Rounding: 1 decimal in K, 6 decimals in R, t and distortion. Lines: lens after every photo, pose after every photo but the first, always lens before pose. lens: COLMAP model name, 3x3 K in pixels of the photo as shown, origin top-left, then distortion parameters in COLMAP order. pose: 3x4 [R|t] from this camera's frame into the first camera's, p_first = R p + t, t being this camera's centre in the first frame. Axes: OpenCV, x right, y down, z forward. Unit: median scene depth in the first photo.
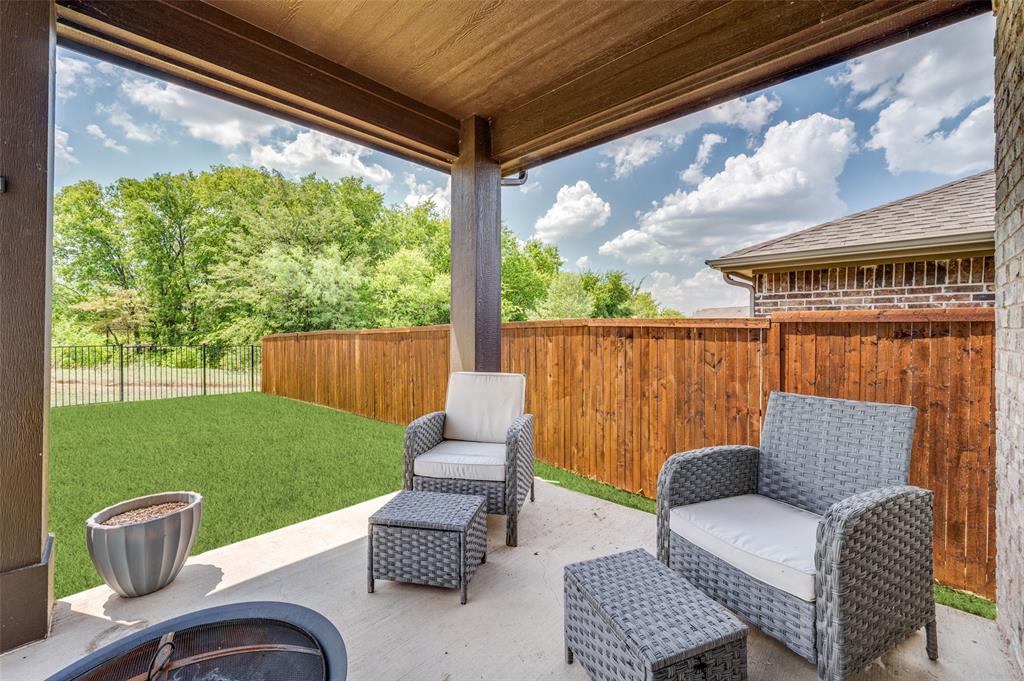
lens RADIAL K [[418.1, 0, 510.8], [0, 418.1, 331.1], [0, 0, 1]] dist [0.000571, -0.000380]
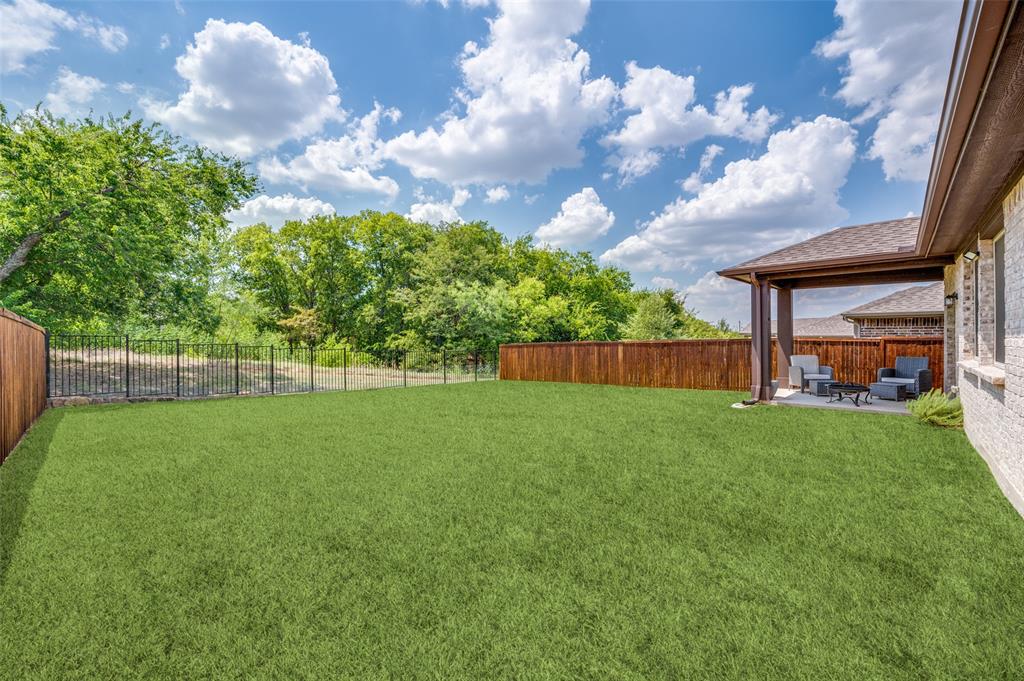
lens RADIAL K [[405.9, 0, 514.1], [0, 405.9, 339.3], [0, 0, 1]] dist [-0.000254, 0.000136]
pose [[0.999935, -0.007519, -0.008593, -0.284280], [0.007550, 0.999965, 0.003623, -0.007750], [0.008565, -0.003688, 0.999957, -0.280017]]
